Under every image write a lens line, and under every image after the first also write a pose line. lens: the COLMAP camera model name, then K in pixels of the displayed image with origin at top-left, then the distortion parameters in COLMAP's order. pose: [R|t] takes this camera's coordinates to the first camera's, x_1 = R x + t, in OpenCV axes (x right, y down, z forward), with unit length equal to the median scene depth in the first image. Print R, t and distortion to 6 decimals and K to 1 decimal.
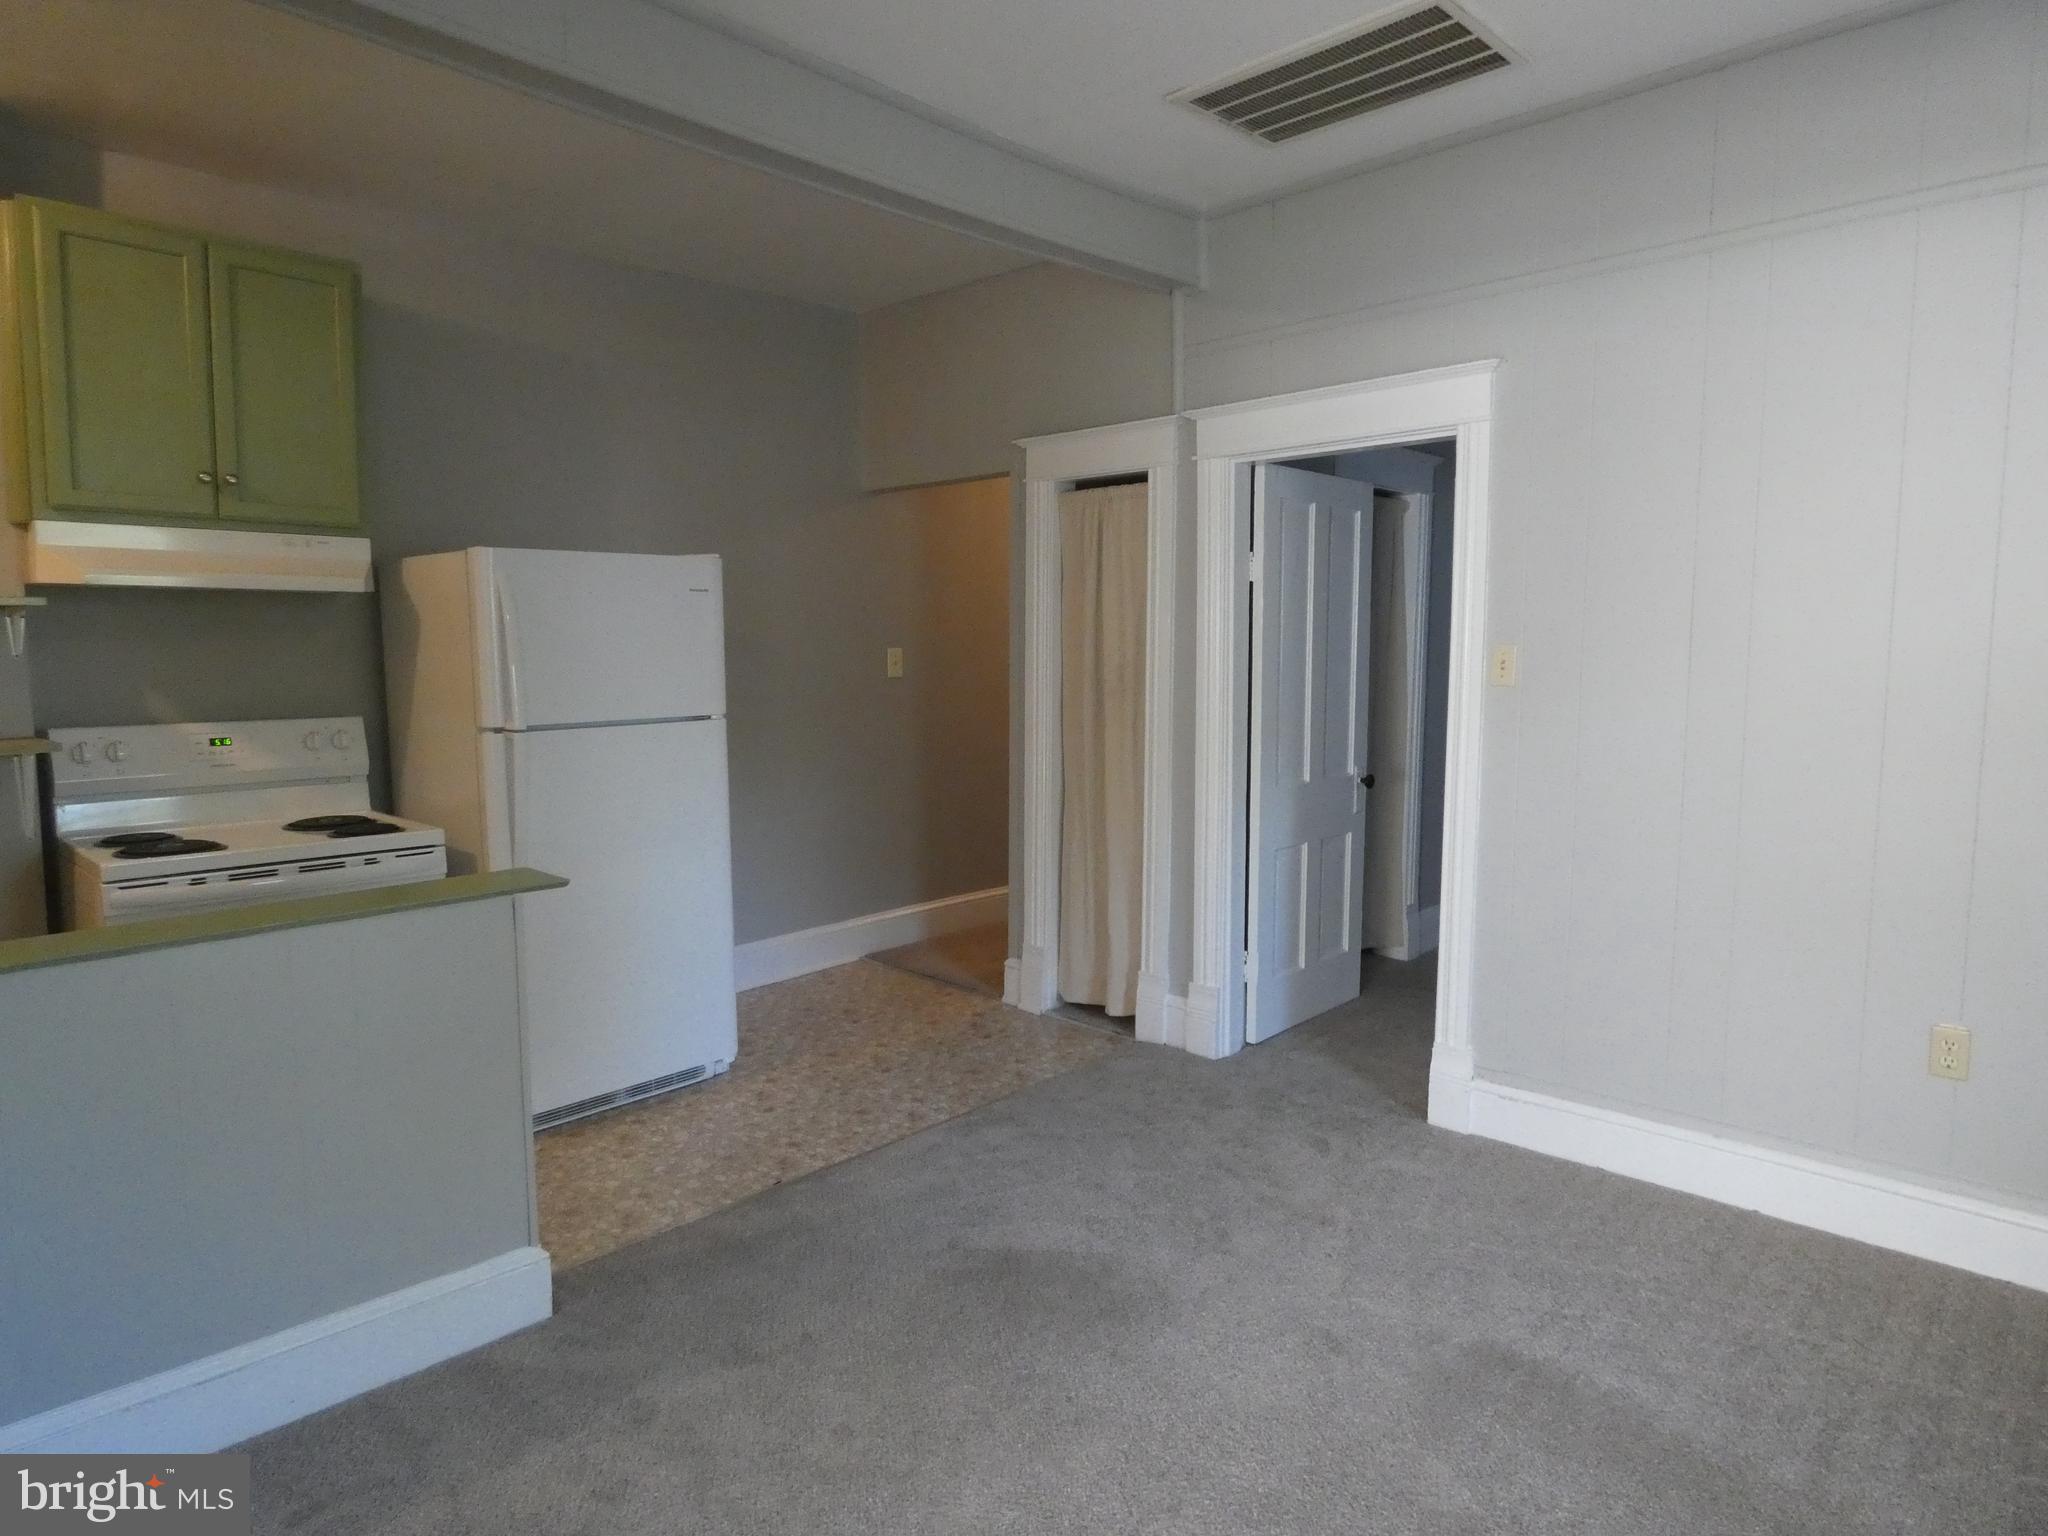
lens RADIAL K [[1228.3, 0, 1033.8], [0, 1228.3, 758.2], [0, 0, 1]] dist [0.000464, 0.002535]
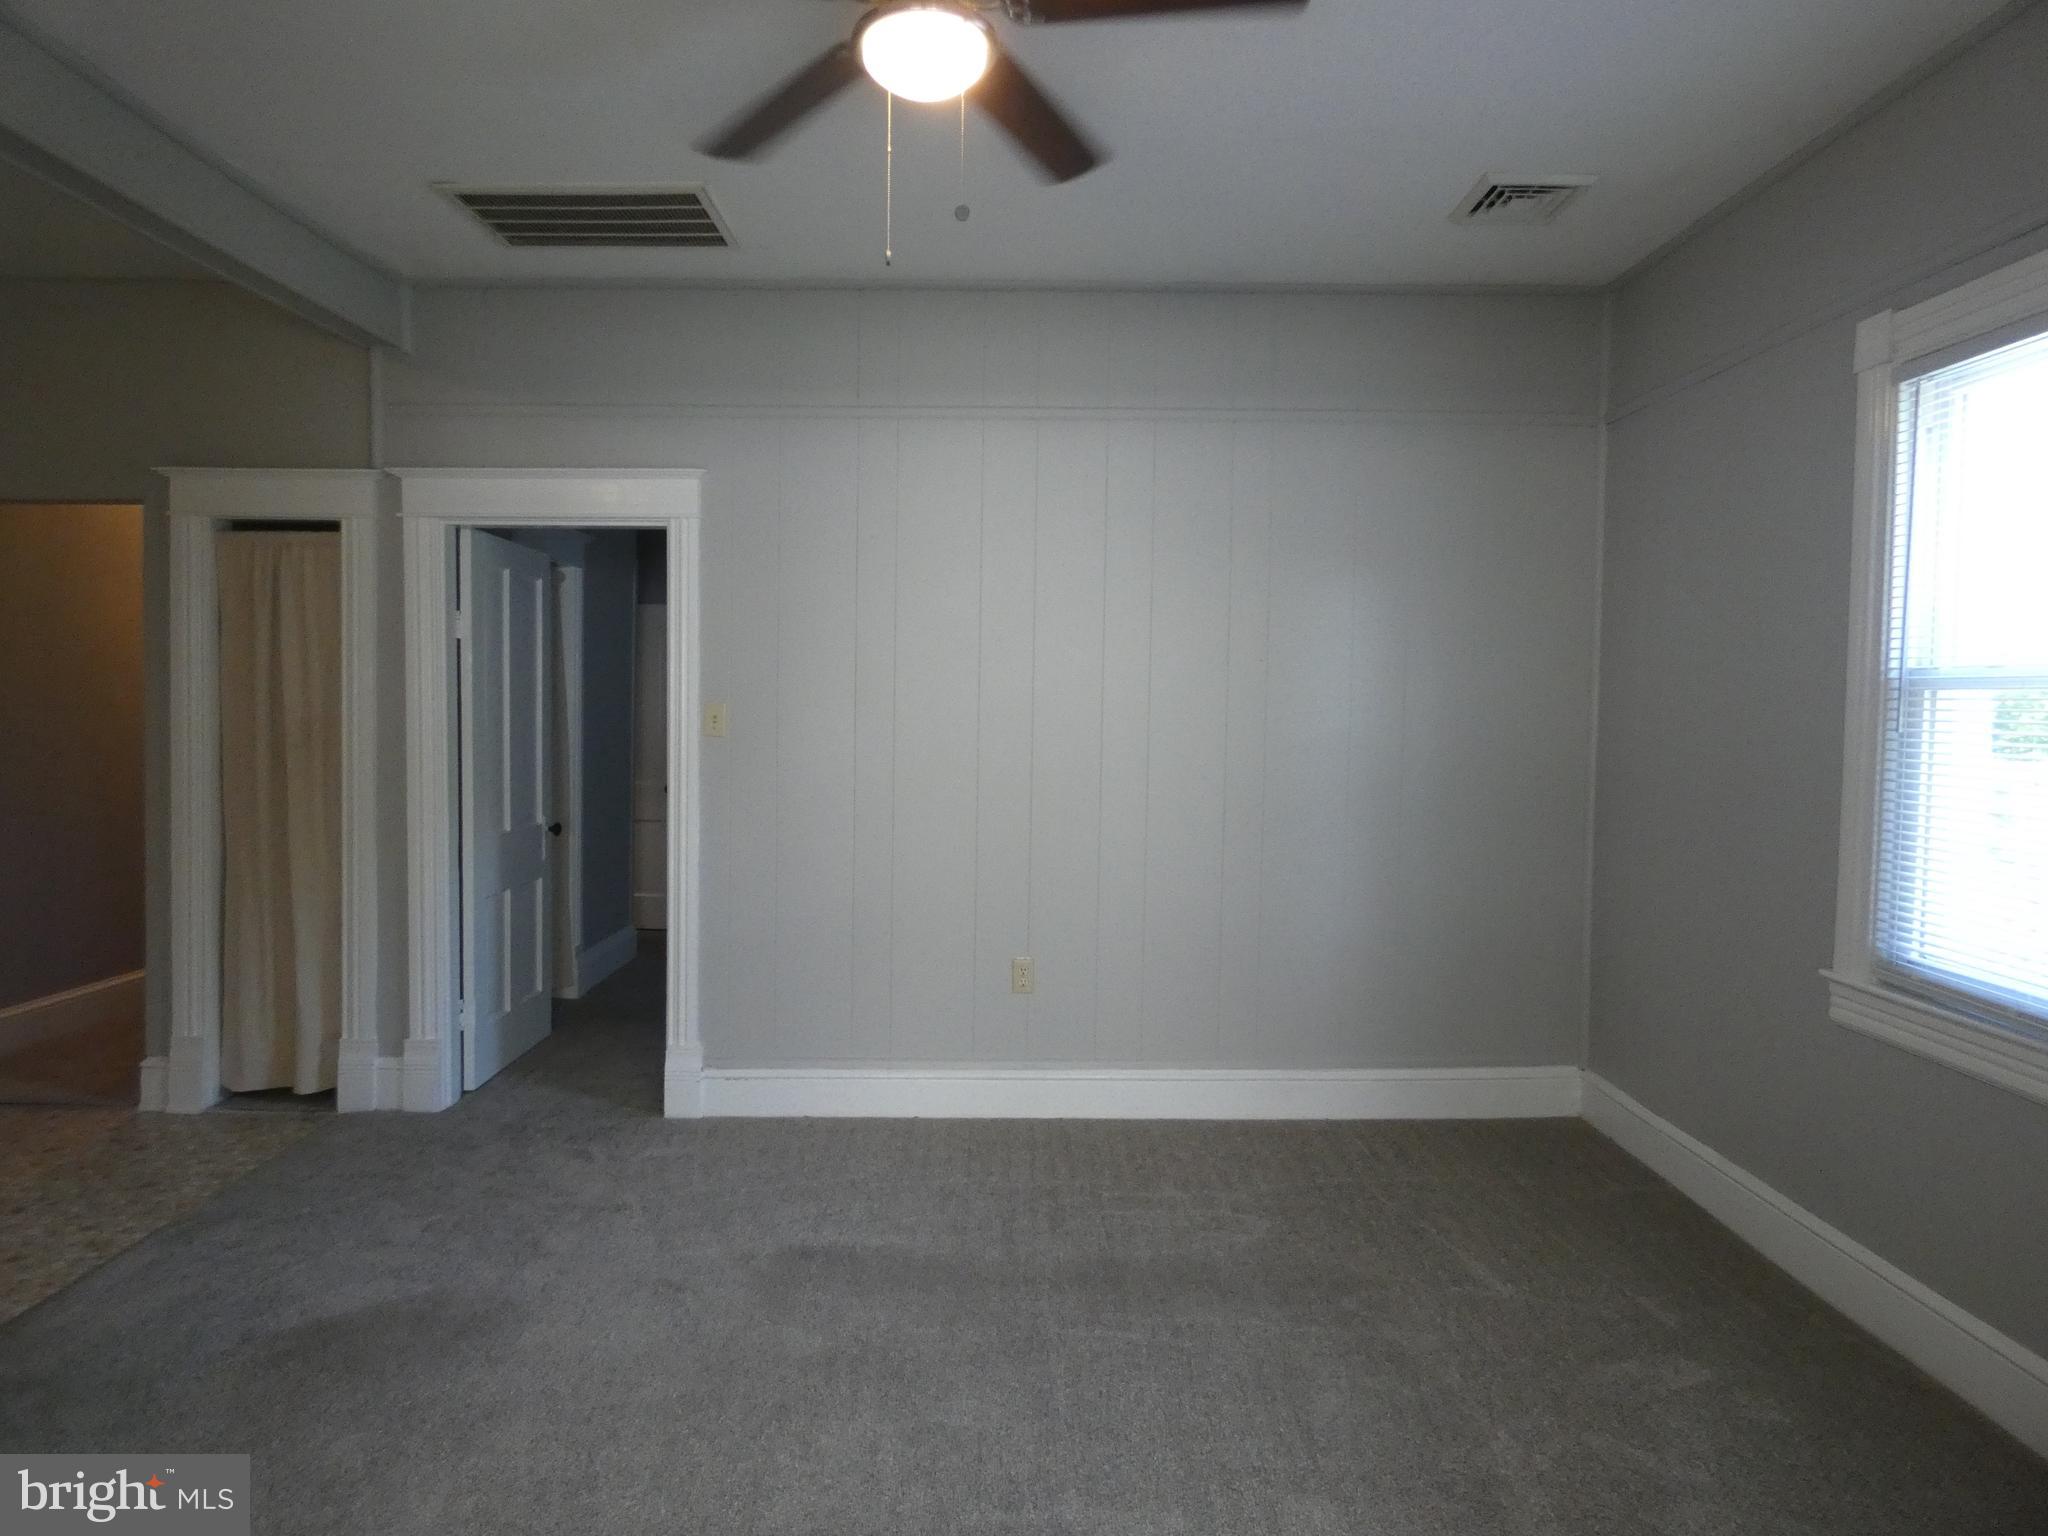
lens RADIAL K [[1213.3, 0, 1034.1], [0, 1213.3, 768.7], [0, 0, 1]] dist [-0.001764, -0.000057]
pose [[0.721790, -0.022541, 0.691745, -0.185216], [0.052486, 0.998374, -0.022233, 0.013326], [-0.690120, 0.052354, 0.721799, -0.066787]]
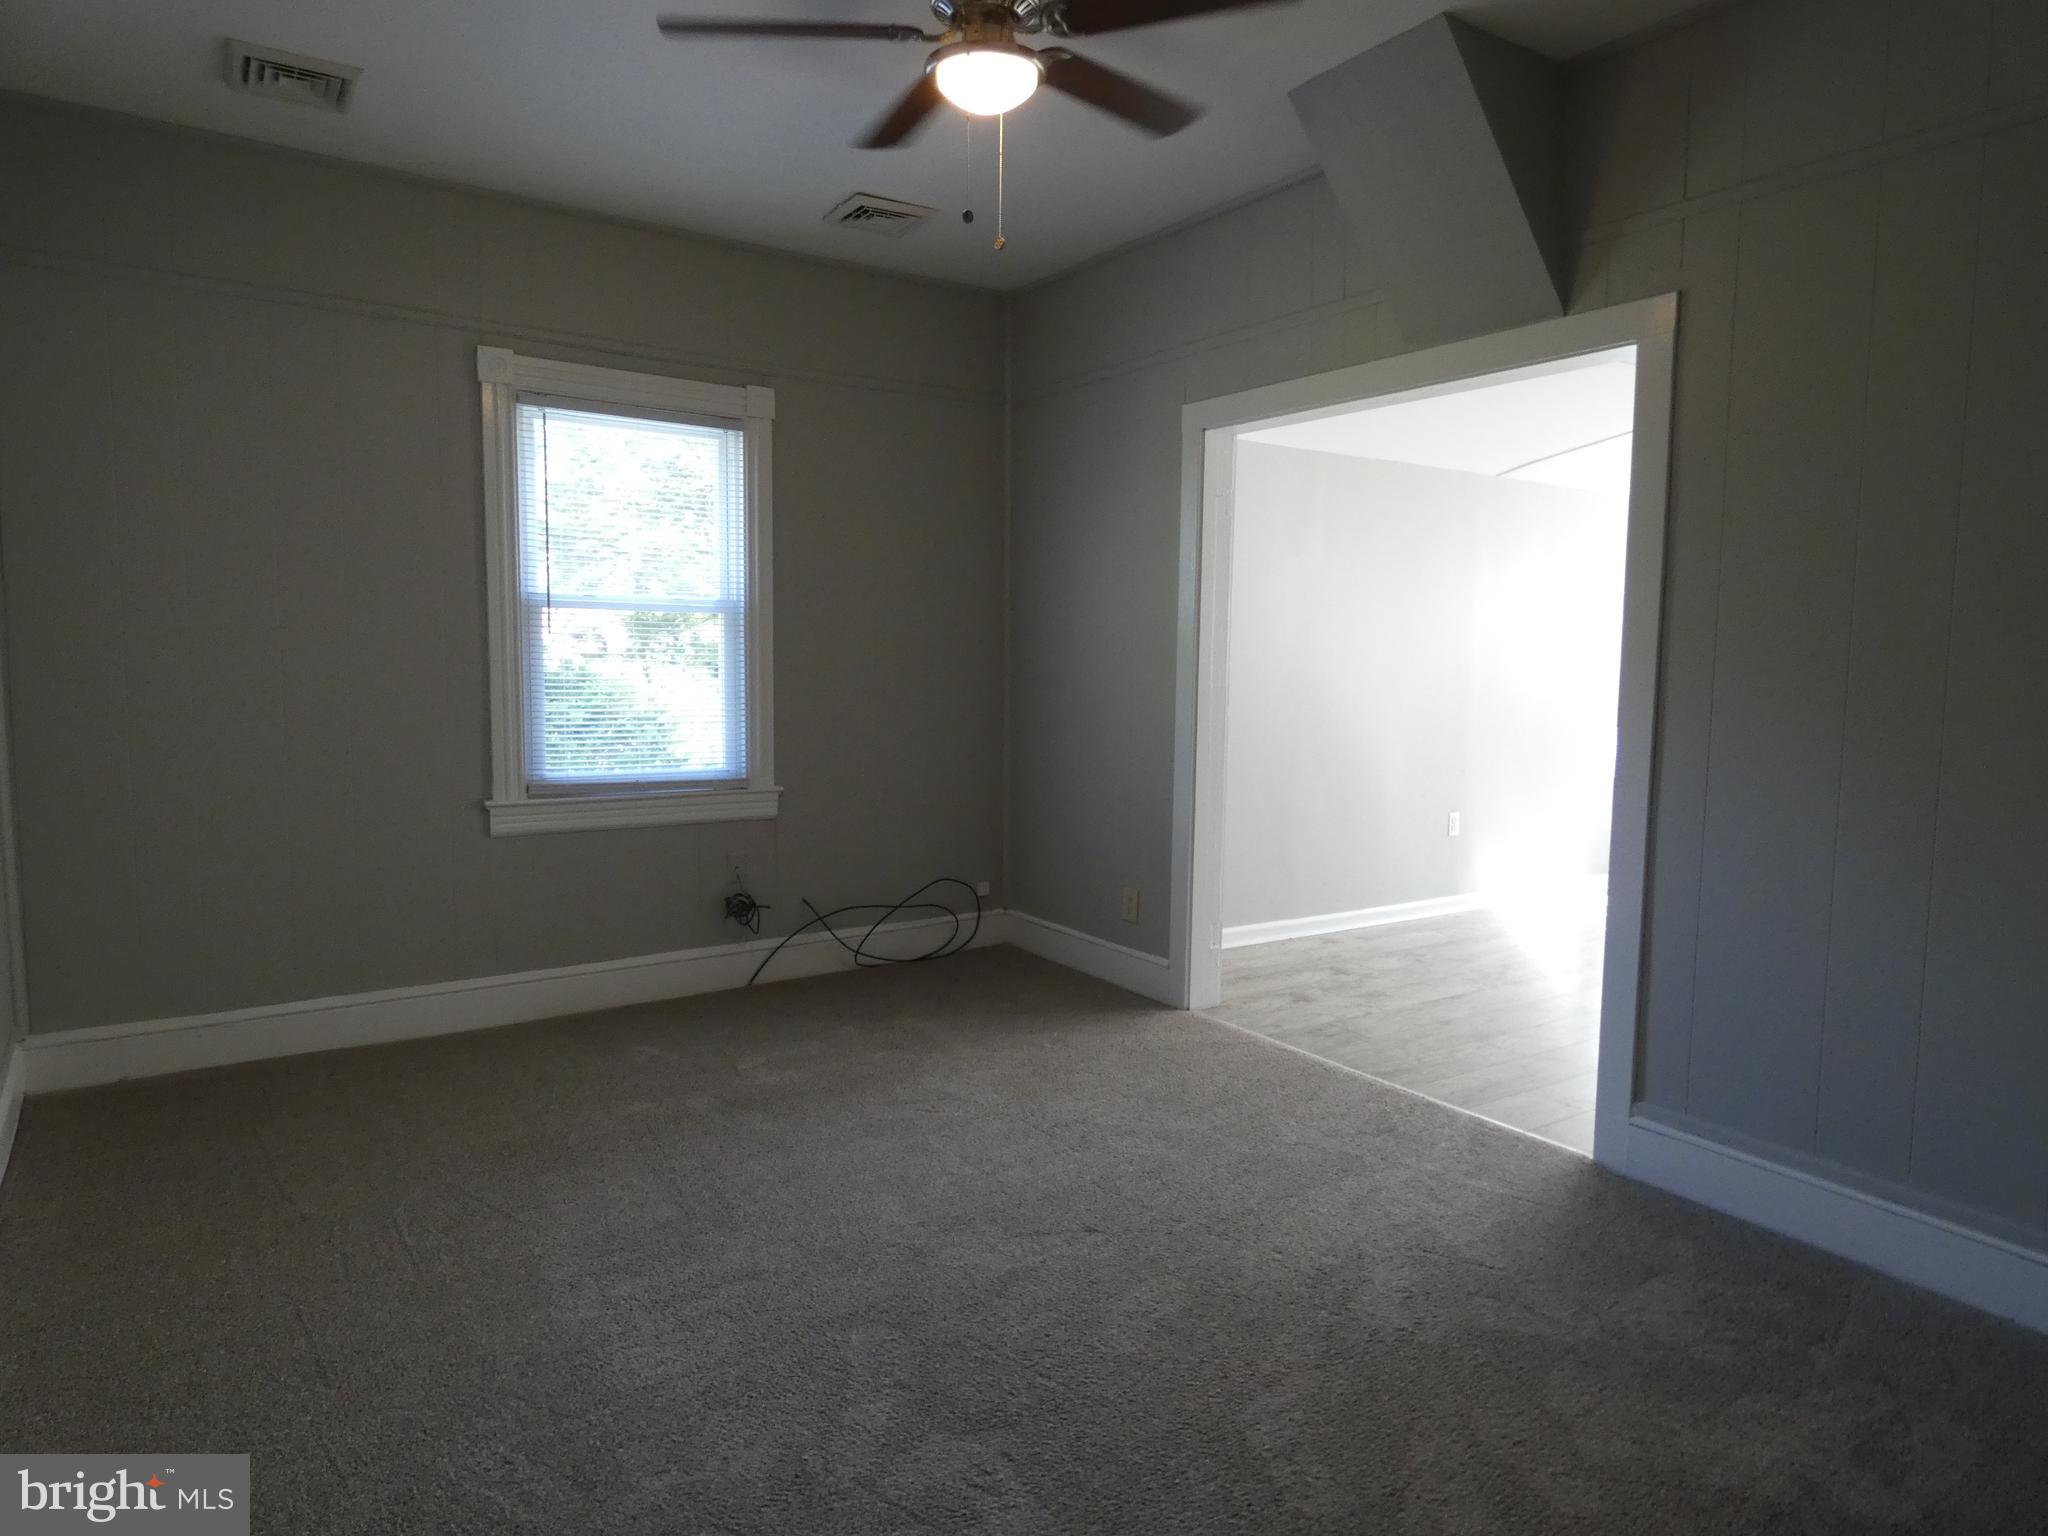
lens RADIAL K [[1209.5, 0, 1022.6], [0, 1209.5, 757.0], [0, 0, 1]] dist [0.003632, 0.001474]
pose [[-0.977978, -0.032092, 0.206224, 0.003882], [0.003621, 0.985349, 0.170509, -0.072062], [-0.208675, 0.167501, -0.963534, 1.068533]]
